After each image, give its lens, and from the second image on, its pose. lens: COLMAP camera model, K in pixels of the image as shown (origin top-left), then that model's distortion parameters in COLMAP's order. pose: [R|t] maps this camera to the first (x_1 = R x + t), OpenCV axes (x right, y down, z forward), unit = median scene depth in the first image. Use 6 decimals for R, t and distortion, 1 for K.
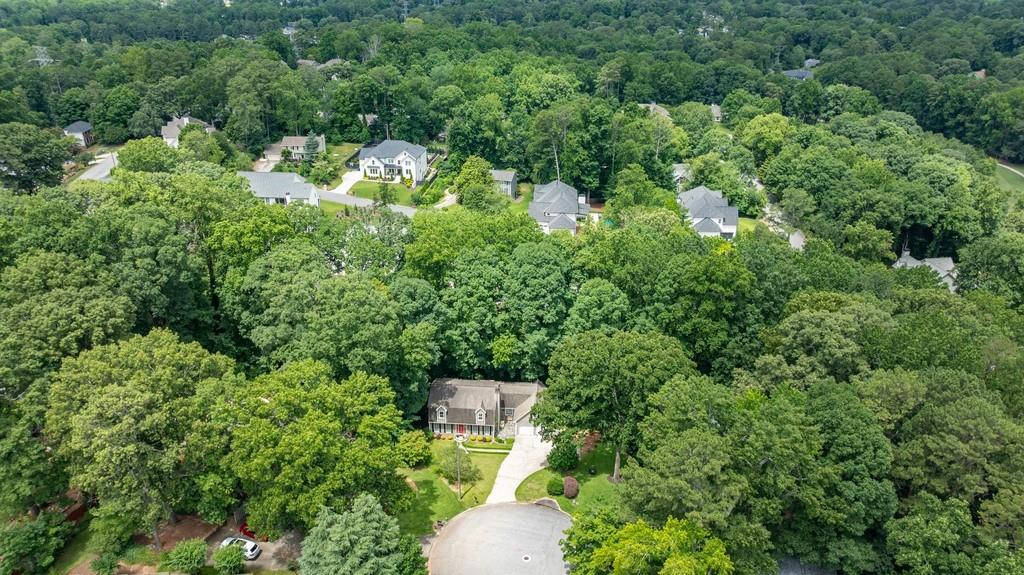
lens RADIAL K [[705.9, 0, 512.0], [0, 705.9, 287.5], [0, 0, 1]] dist [-0.034348, 0.002915]
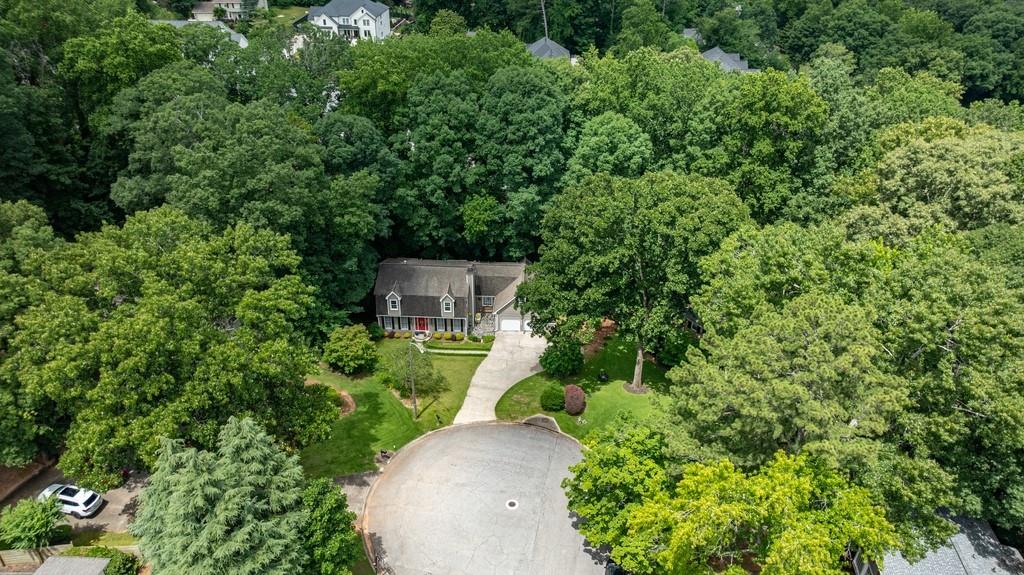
lens RADIAL K [[705.9, 0, 512.0], [0, 705.9, 287.5], [0, 0, 1]] dist [-0.034348, 0.002915]
pose [[0.999701, -0.012812, 0.020831, 0.007578], [0.010251, 0.992873, 0.118733, 0.084283], [-0.022204, -0.118484, 0.992708, 0.300569]]
